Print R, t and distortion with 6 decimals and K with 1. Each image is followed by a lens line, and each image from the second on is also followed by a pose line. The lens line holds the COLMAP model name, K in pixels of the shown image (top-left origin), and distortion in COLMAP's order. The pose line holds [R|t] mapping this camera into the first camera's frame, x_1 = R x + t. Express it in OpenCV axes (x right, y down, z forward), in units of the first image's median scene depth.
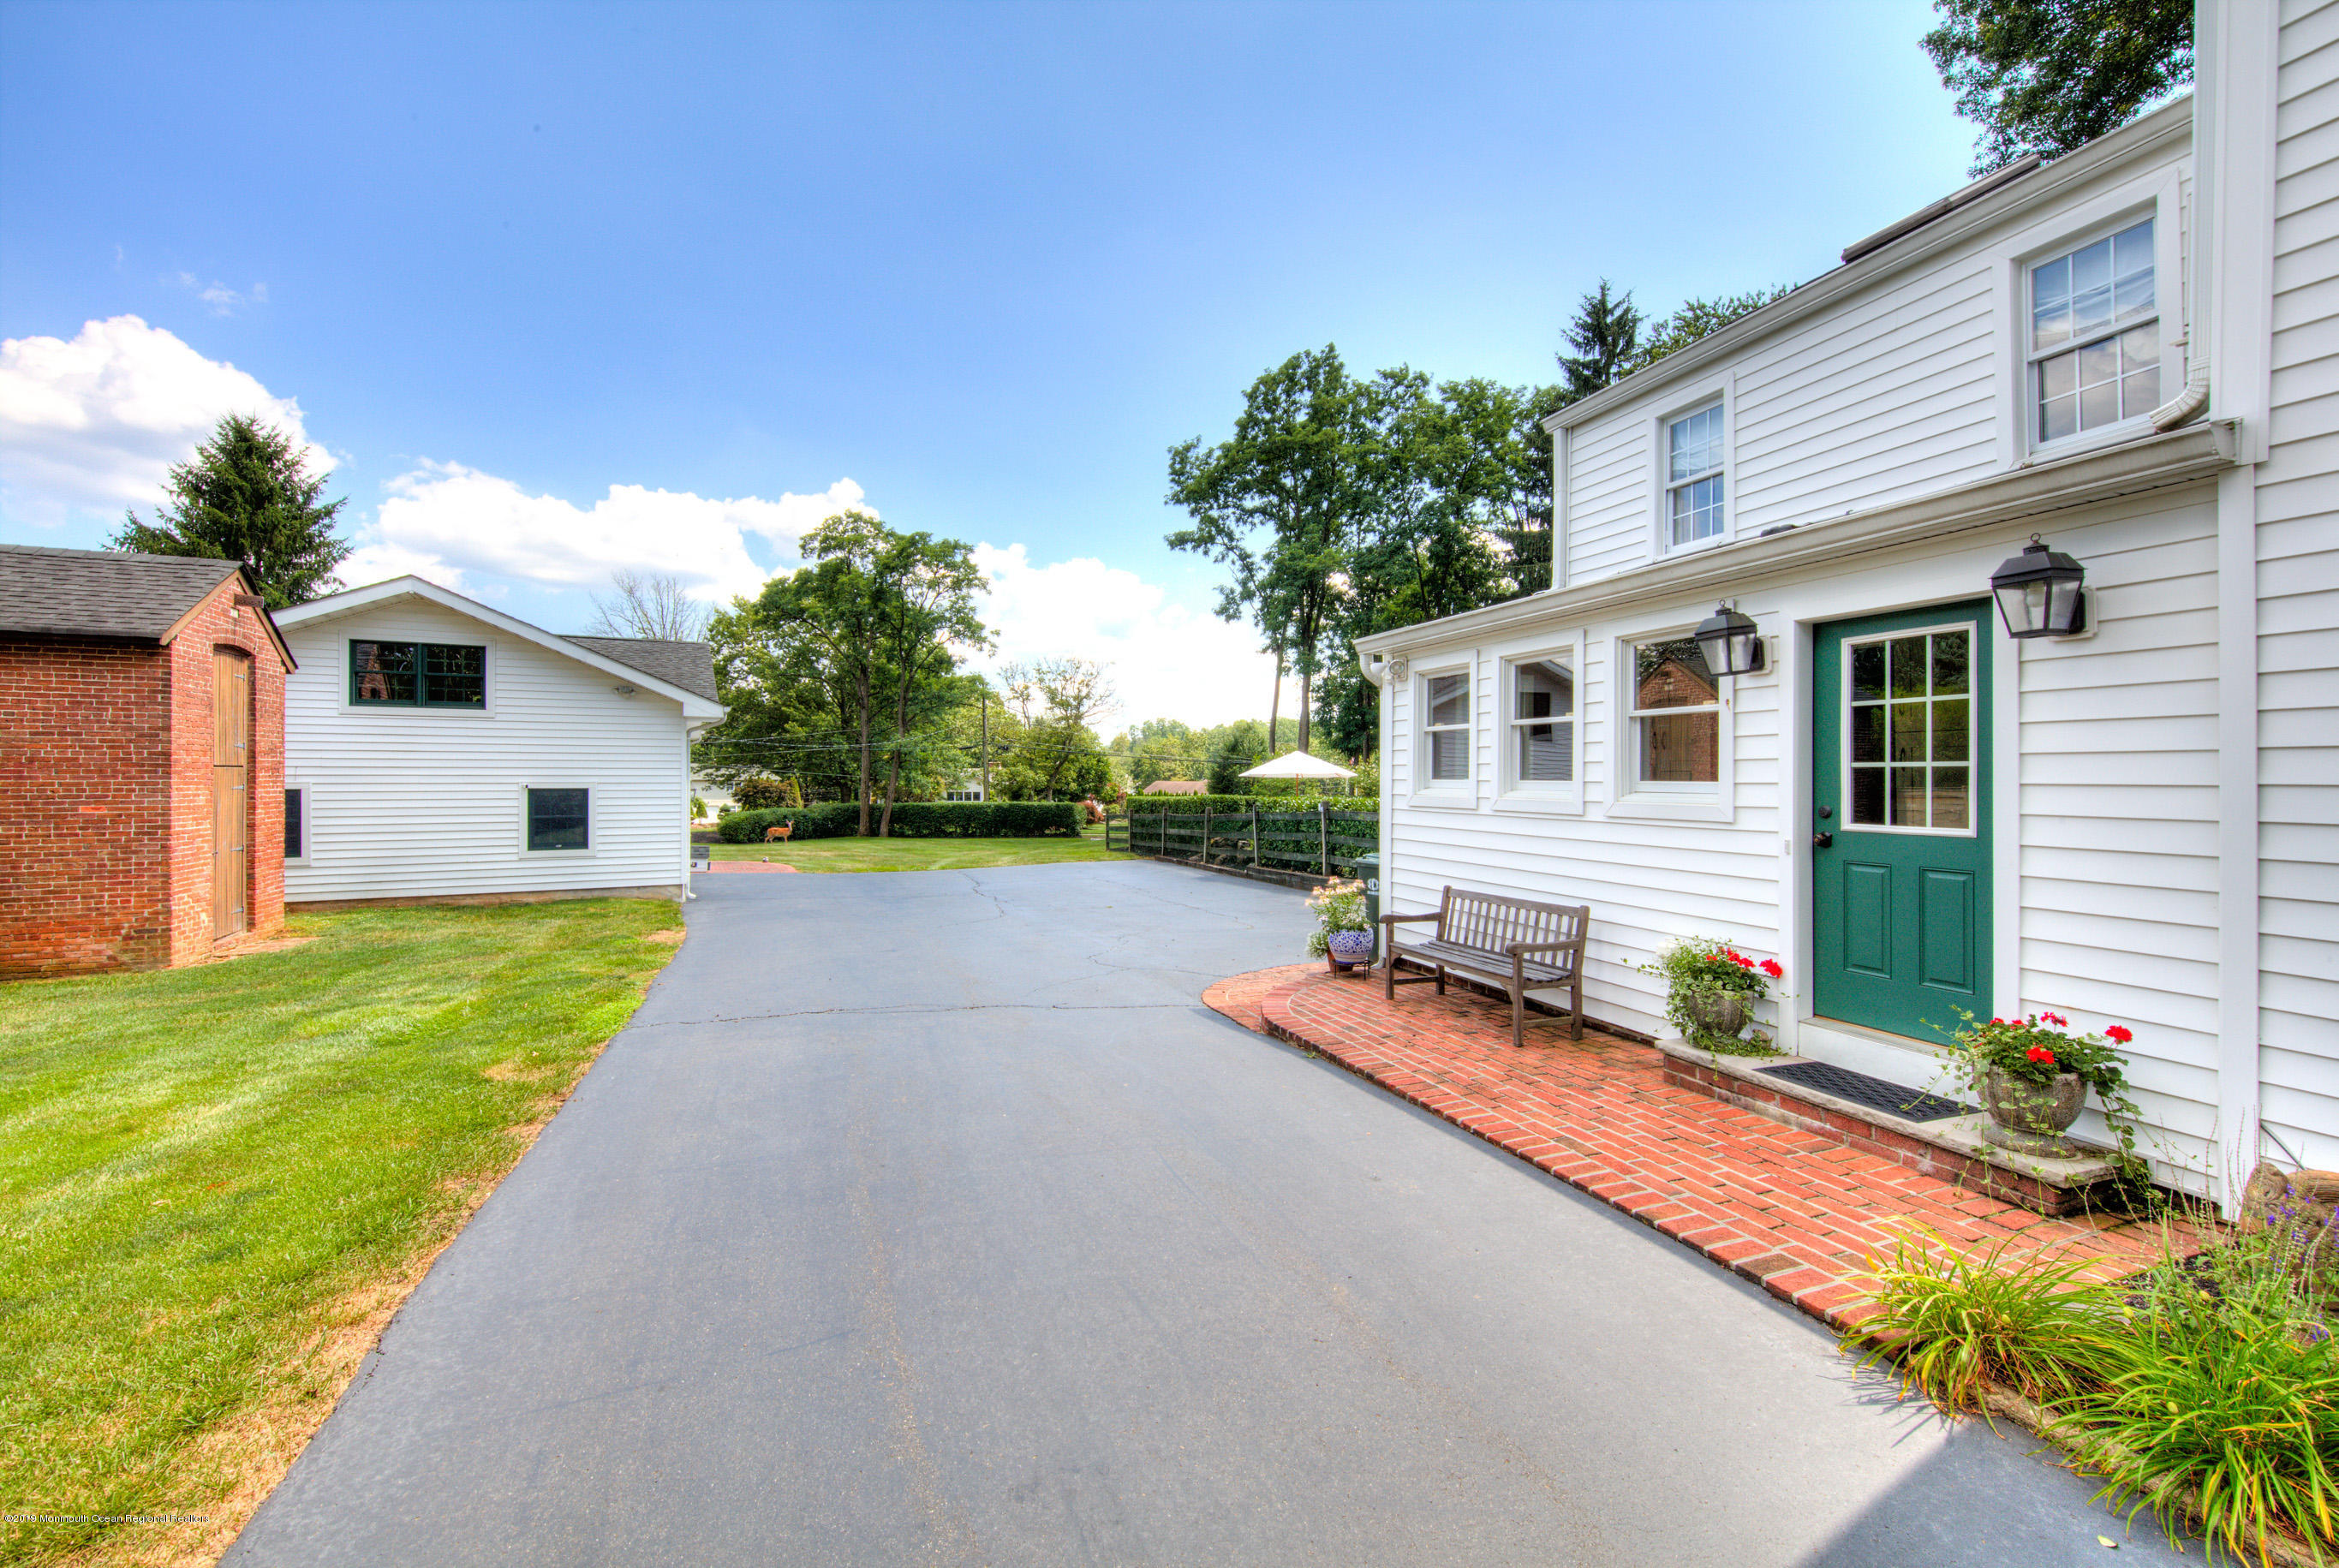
lens RADIAL K [[996.3, 0, 1177.9], [0, 996.3, 769.7], [0, 0, 1]] dist [0.027912, 0.000075]
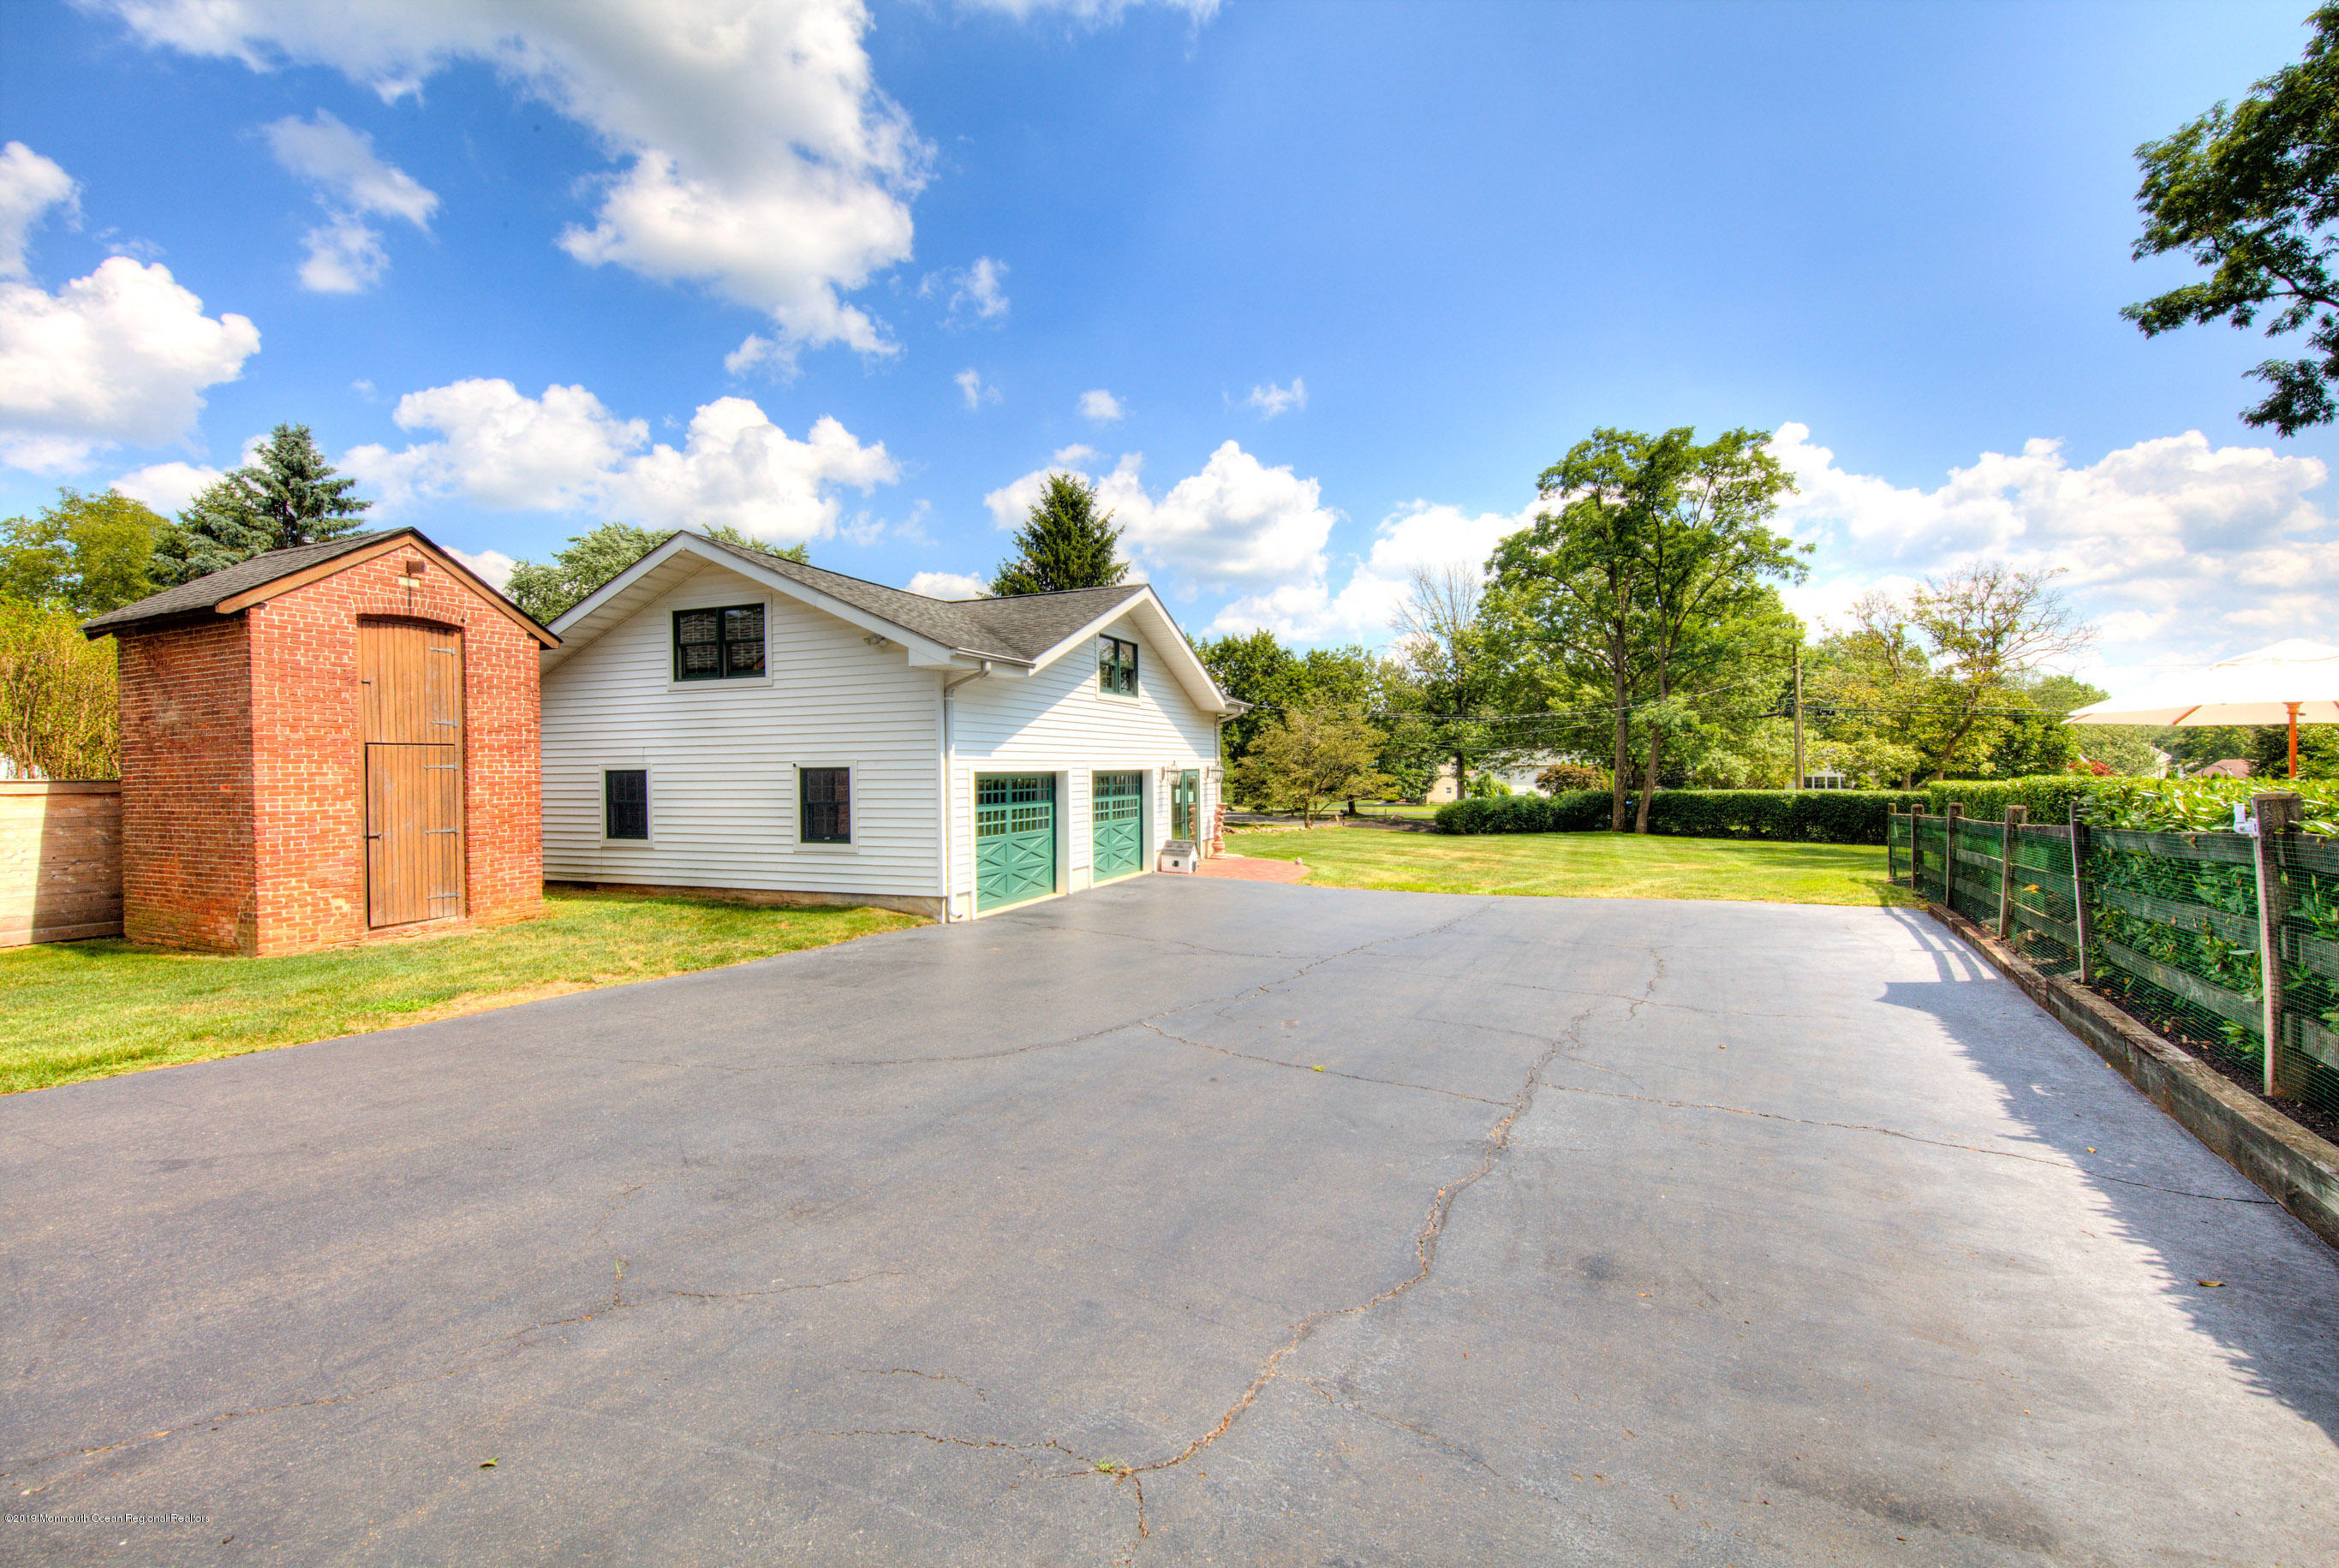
lens RADIAL K [[984.3, 0, 1169.5], [0, 984.3, 784.0], [0, 0, 1]] dist [-0.000611, -0.000005]
pose [[0.651046, 0.002092, -0.759036, 0.054909], [0.018694, 0.999649, 0.018789, 0.007088], [0.758808, -0.026421, 0.650778, 0.228724]]
